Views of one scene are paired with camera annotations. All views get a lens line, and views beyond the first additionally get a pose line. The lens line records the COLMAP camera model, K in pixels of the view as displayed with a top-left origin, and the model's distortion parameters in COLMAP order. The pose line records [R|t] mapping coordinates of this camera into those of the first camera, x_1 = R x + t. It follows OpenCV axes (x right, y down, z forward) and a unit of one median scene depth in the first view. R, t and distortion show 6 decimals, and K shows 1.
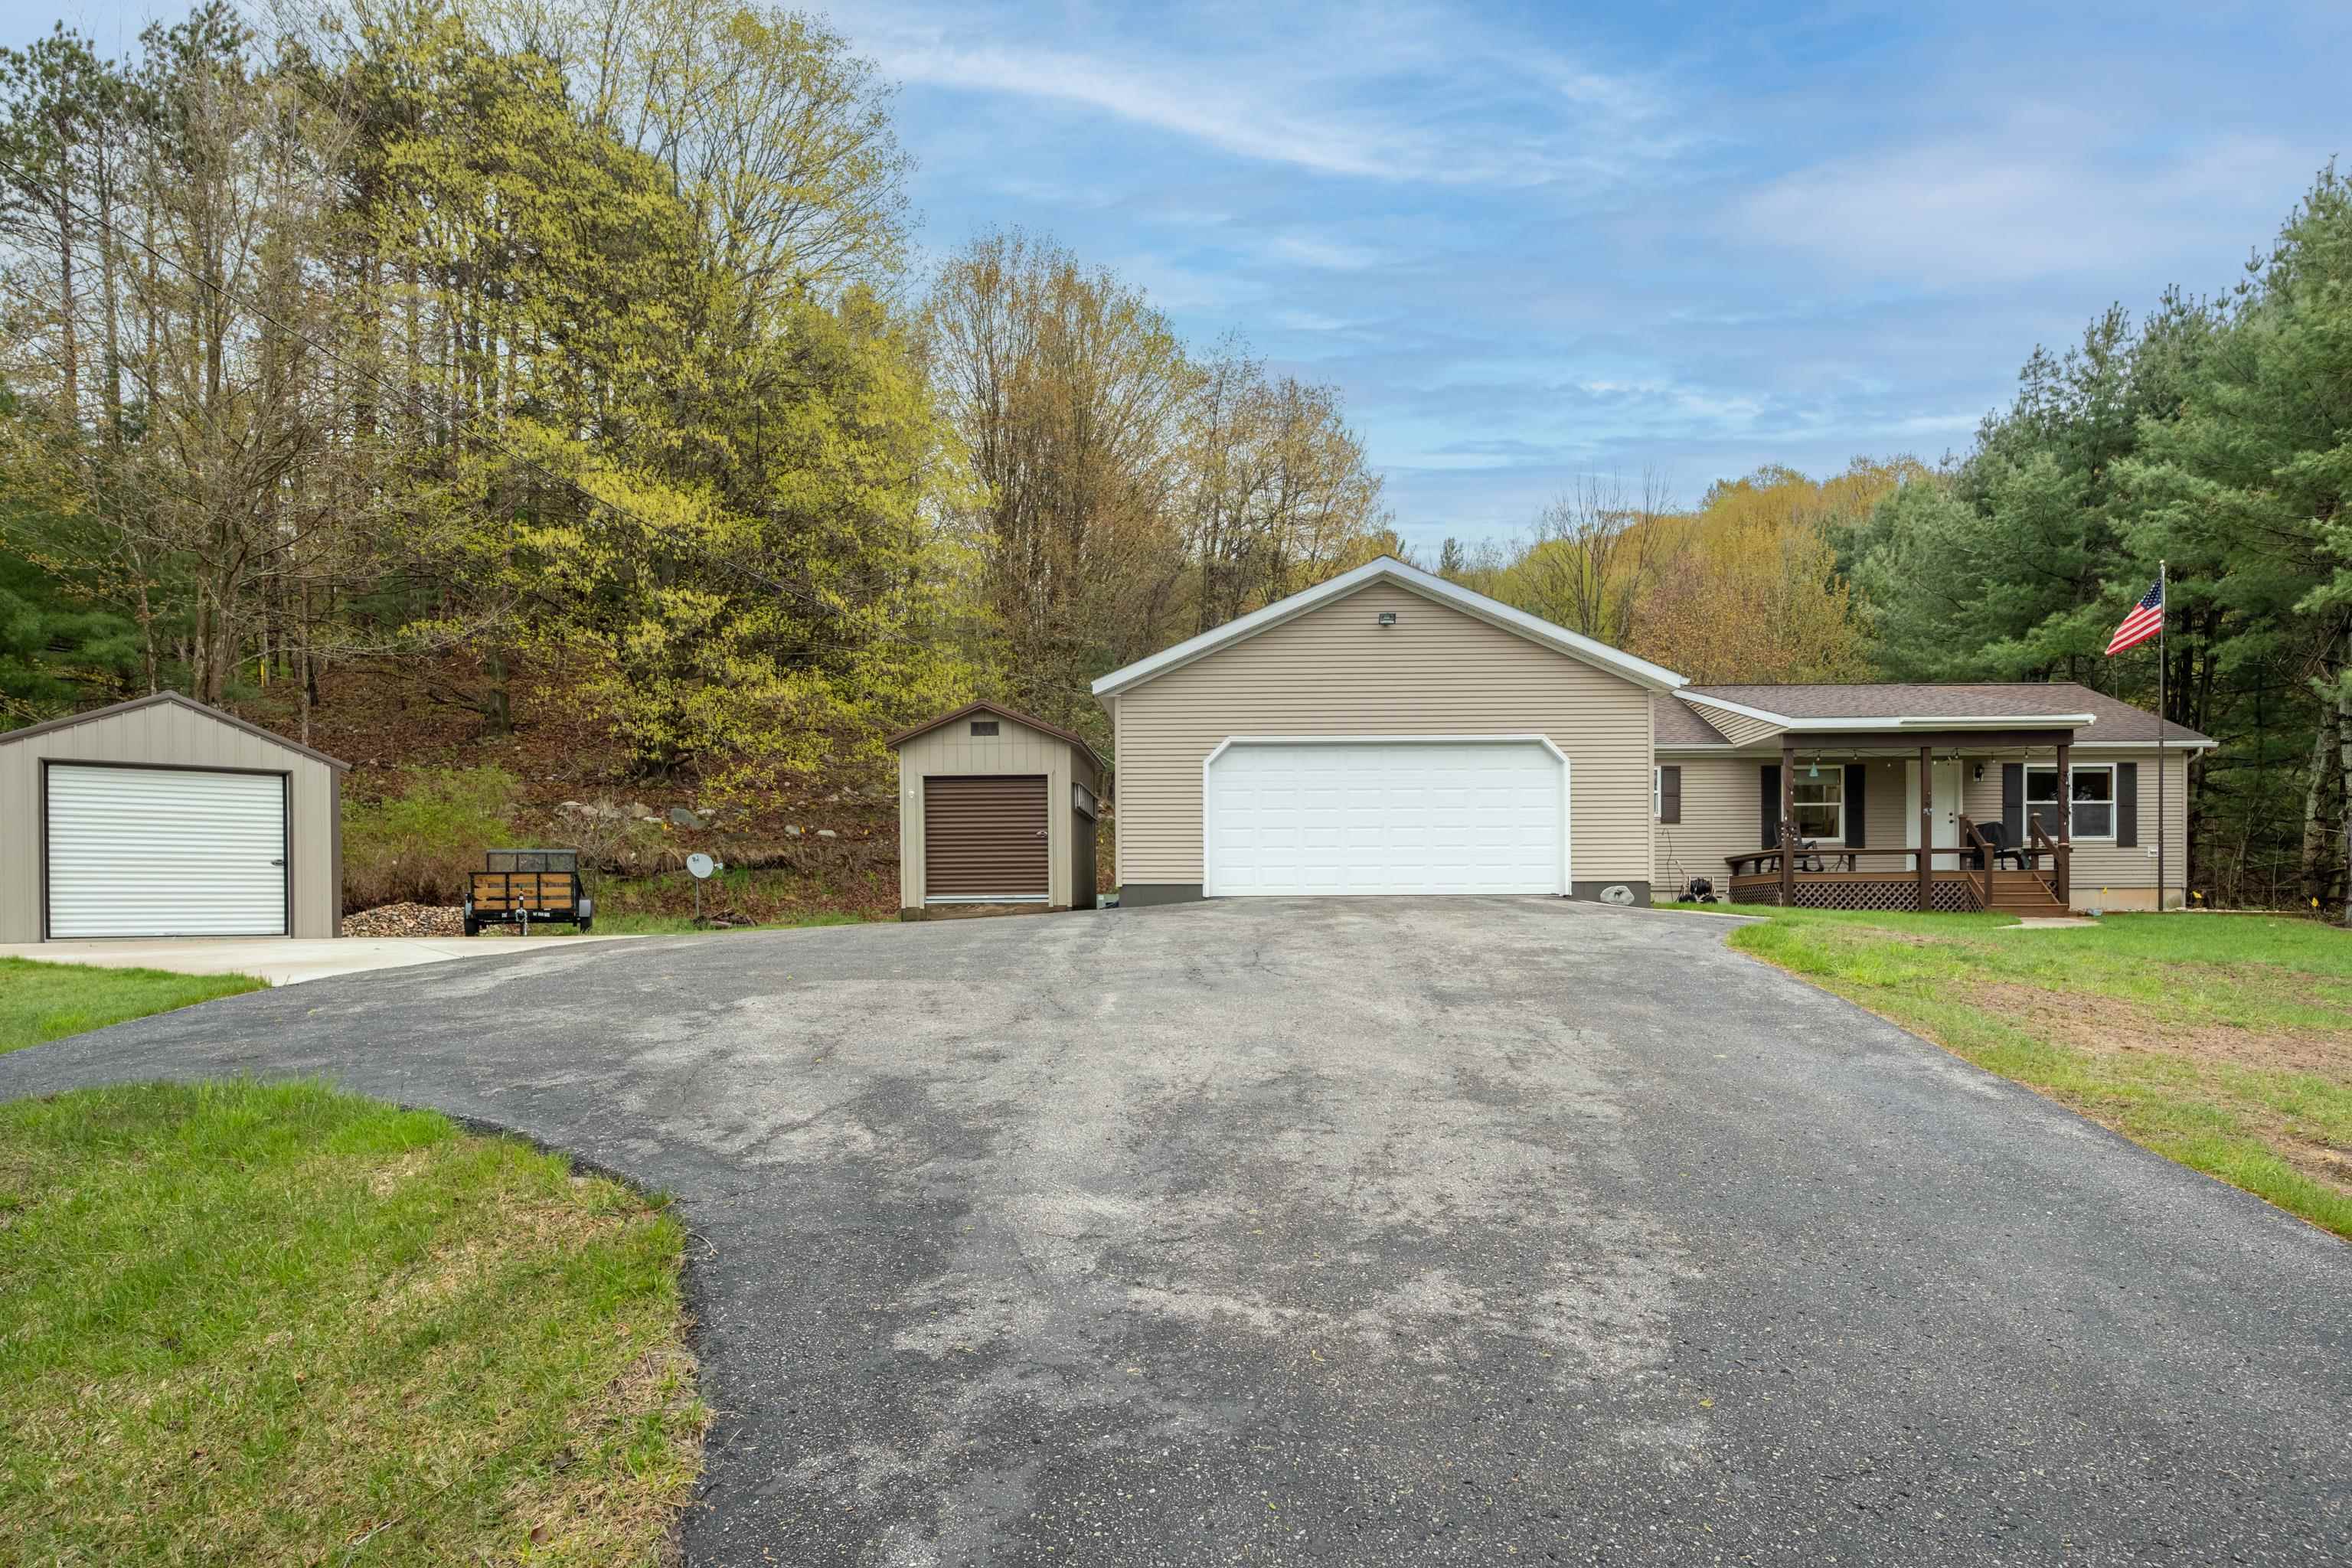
lens RADIAL K [[1343.7, 0, 1192.6], [0, 1343.7, 912.7], [0, 0, 1]] dist [-0.002396, -0.000449]
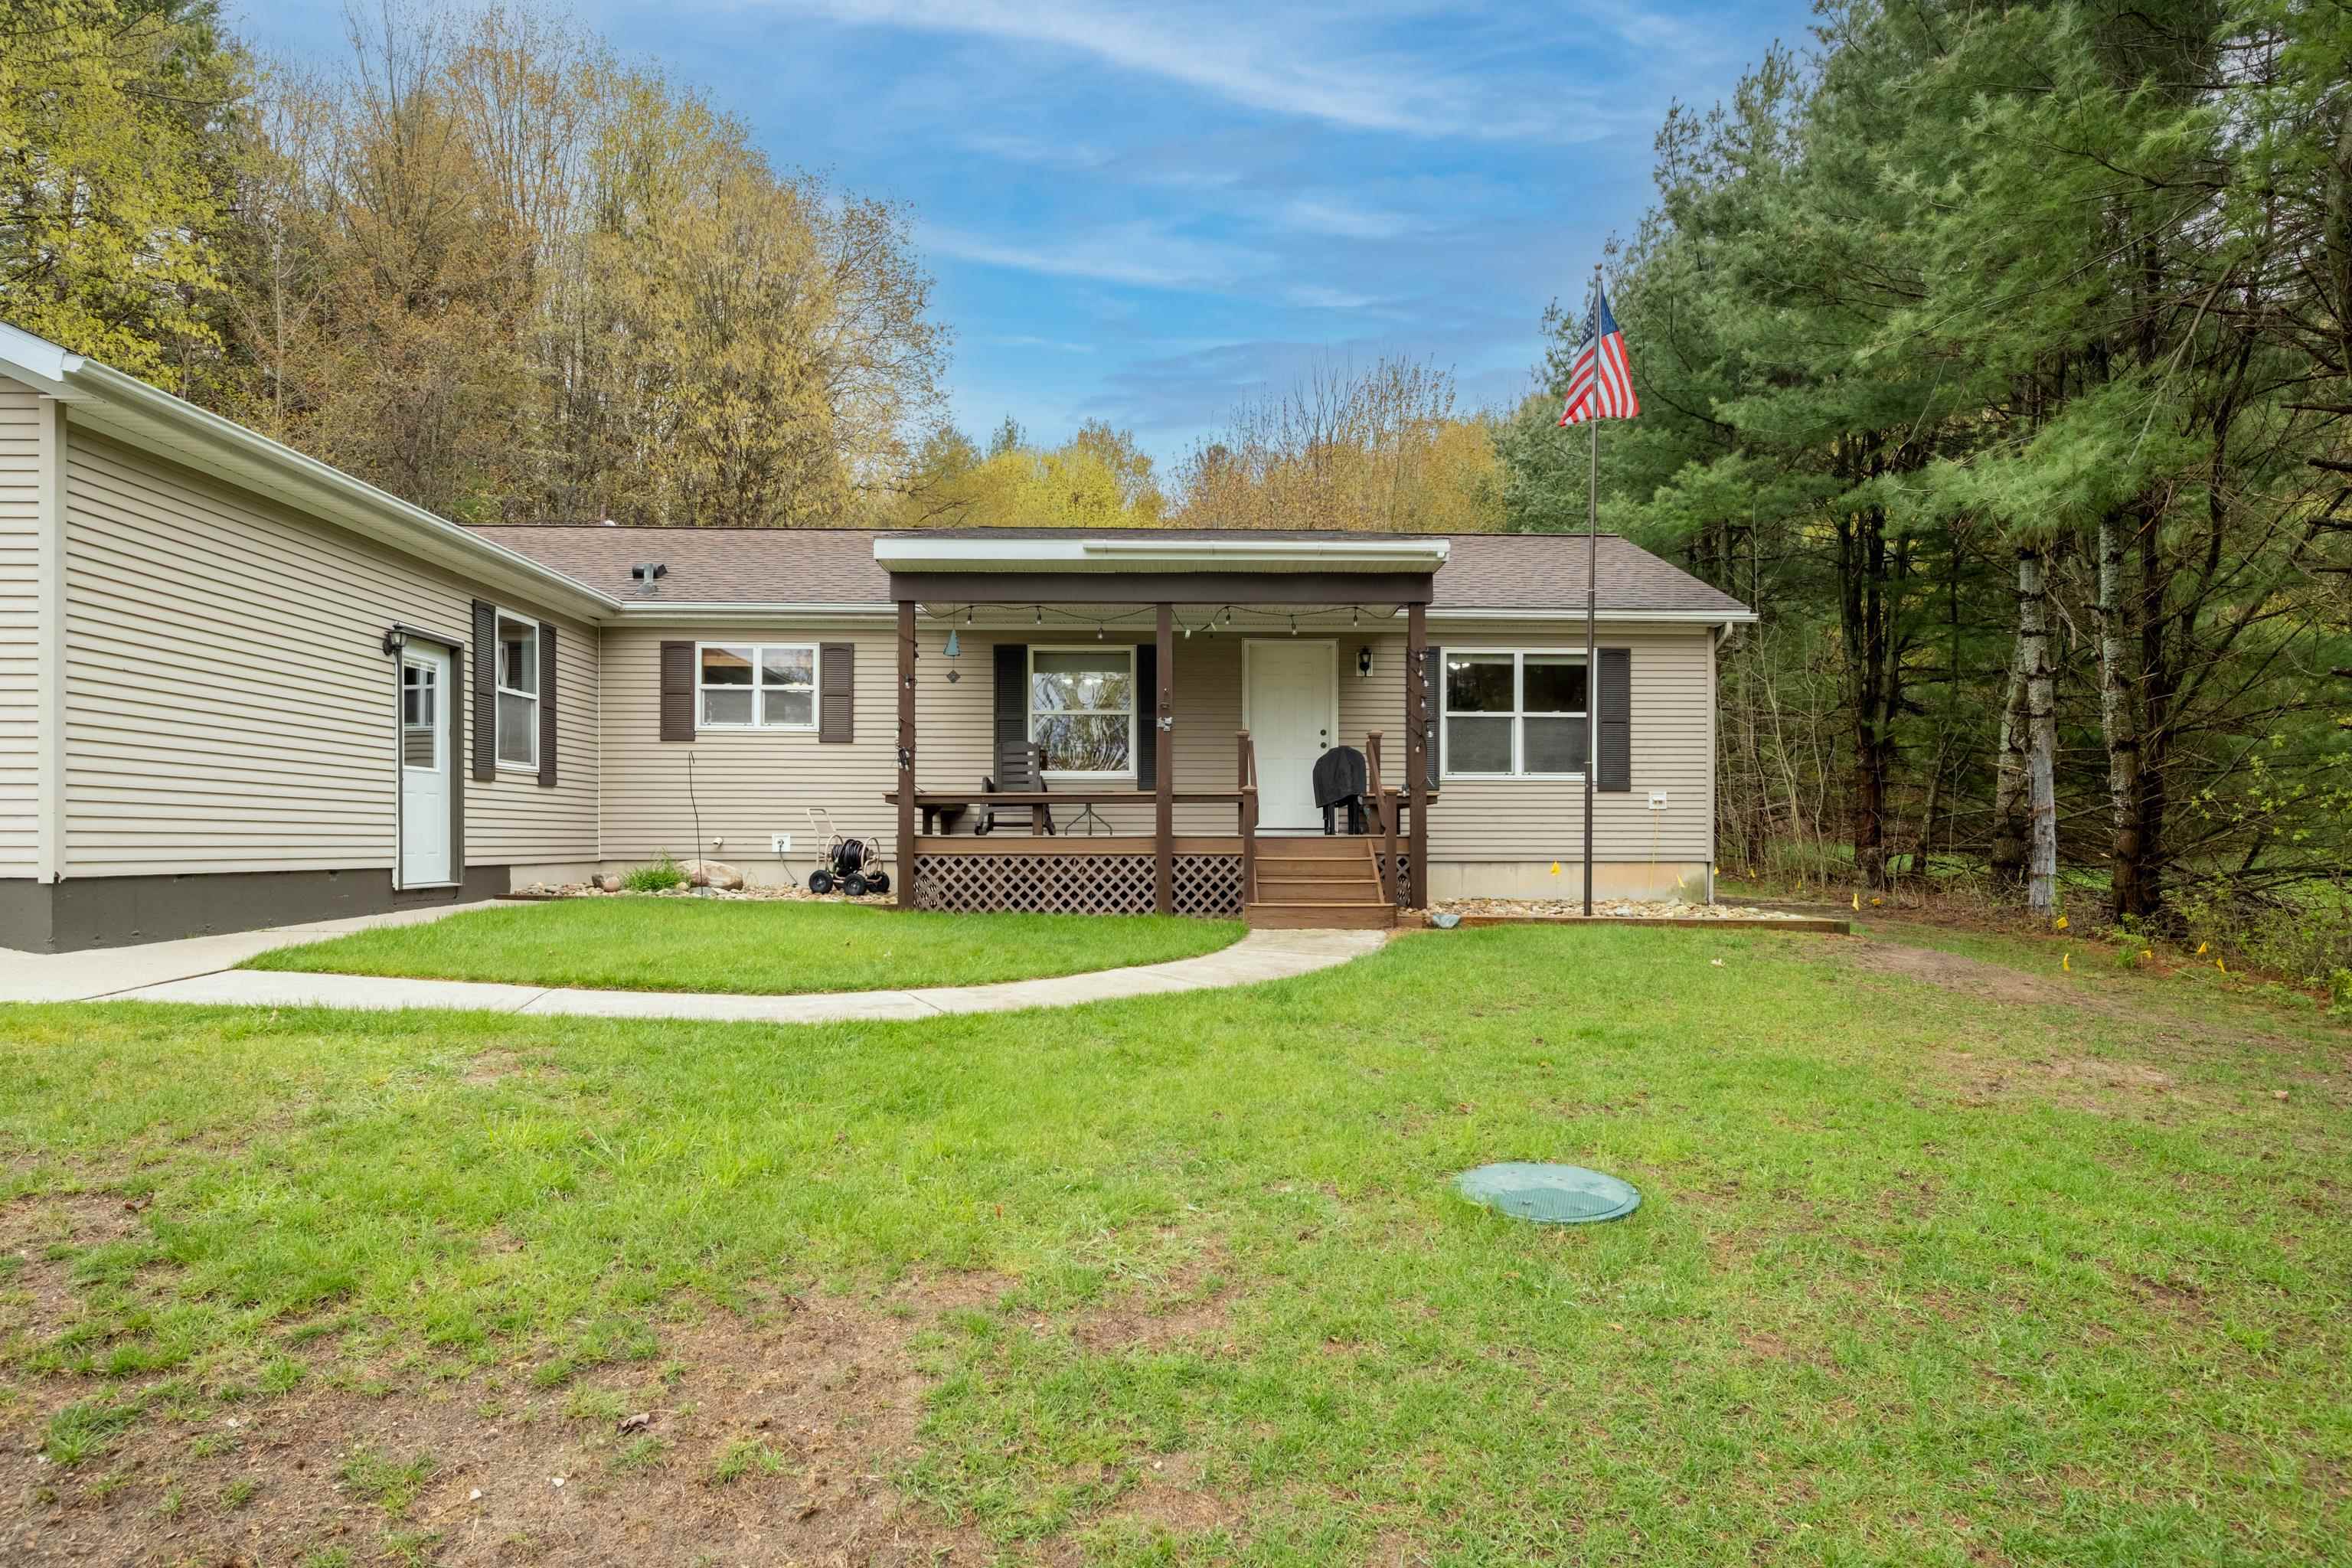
lens RADIAL K [[1321.8, 0, 1177.9], [0, 1321.8, 830.0], [0, 0, 1]] dist [0.003076, 0.000664]
pose [[0.998603, 0.007533, 0.052298, 0.476576], [-0.007265, 0.999960, -0.005307, -0.027745], [-0.052336, 0.004920, 0.998617, 0.432737]]
